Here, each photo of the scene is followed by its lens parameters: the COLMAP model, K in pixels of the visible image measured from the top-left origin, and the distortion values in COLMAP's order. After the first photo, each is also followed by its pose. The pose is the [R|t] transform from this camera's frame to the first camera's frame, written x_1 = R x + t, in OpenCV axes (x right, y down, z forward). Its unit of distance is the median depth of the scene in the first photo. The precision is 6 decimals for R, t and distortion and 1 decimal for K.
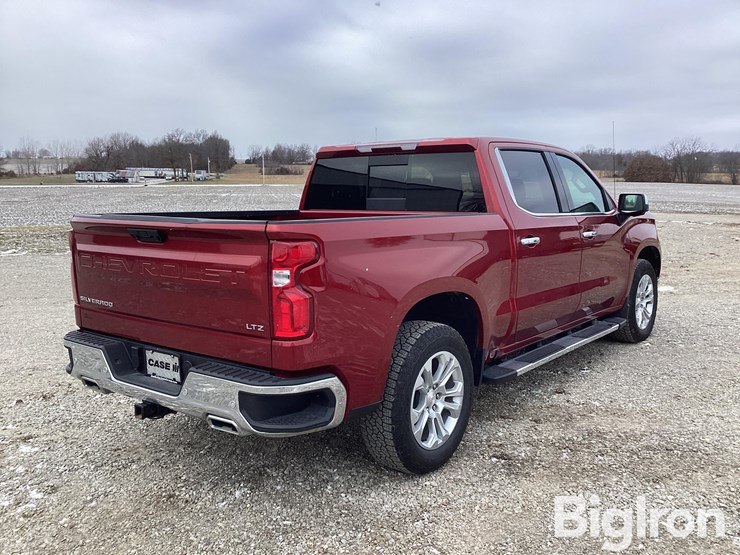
lens RADIAL K [[664.0, 0, 370.0], [0, 664.0, 277.5], [0, 0, 1]] dist [0.111856, -0.250468]
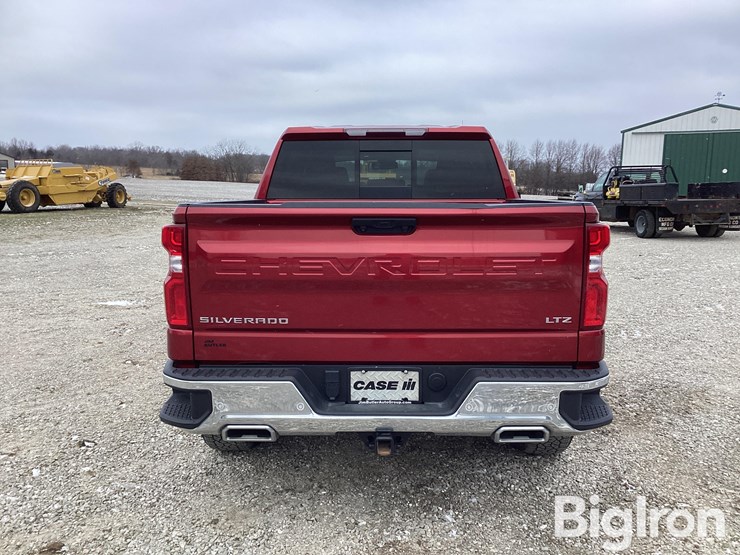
lens RADIAL K [[664.0, 0, 370.0], [0, 664.0, 277.5], [0, 0, 1]] dist [0.111856, -0.250468]
pose [[0.800249, -0.073085, 0.595197, -0.772212], [0.070980, 0.997112, 0.027003, -0.022038], [-0.595452, 0.020638, 0.803126, 0.349425]]
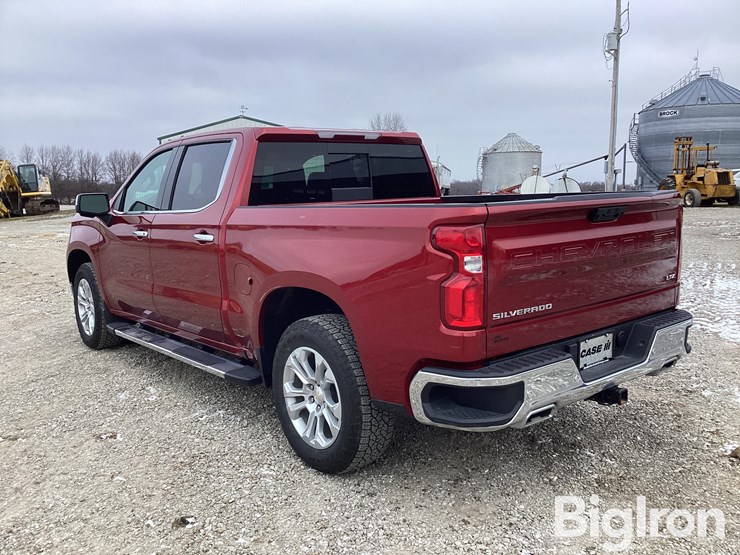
lens RADIAL K [[675.3, 0, 370.0], [0, 675.3, 277.5], [0, 0, 1]] dist [0.045574, -0.083709]
pose [[0.207132, -0.129165, 0.969749, -1.272294], [0.152498, 0.983392, 0.098410, -0.113455], [-0.966354, 0.127500, 0.223390, 1.053380]]
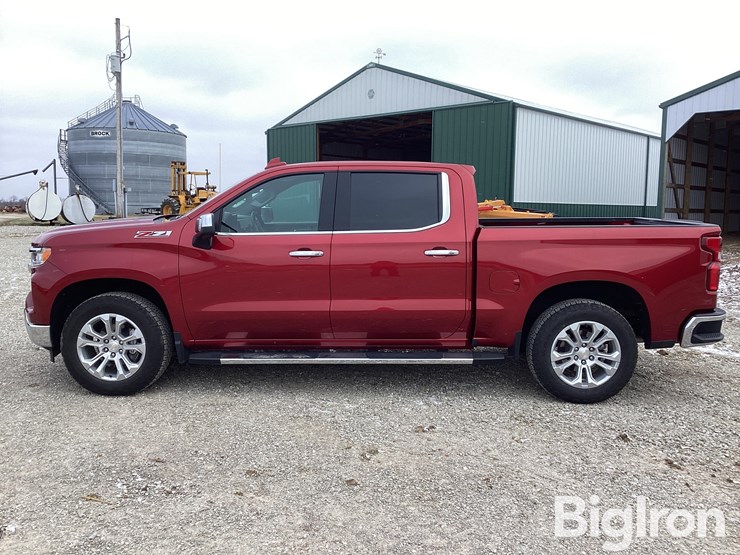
lens RADIAL K [[672.9, 0, 370.0], [0, 672.9, 277.5], [0, 0, 1]] dist [0.141856, -0.266170]
pose [[-0.615832, -0.089965, 0.782724, -1.215457], [0.102166, 0.975953, 0.192556, -0.362219], [-0.781225, 0.198550, -0.591832, 2.629265]]
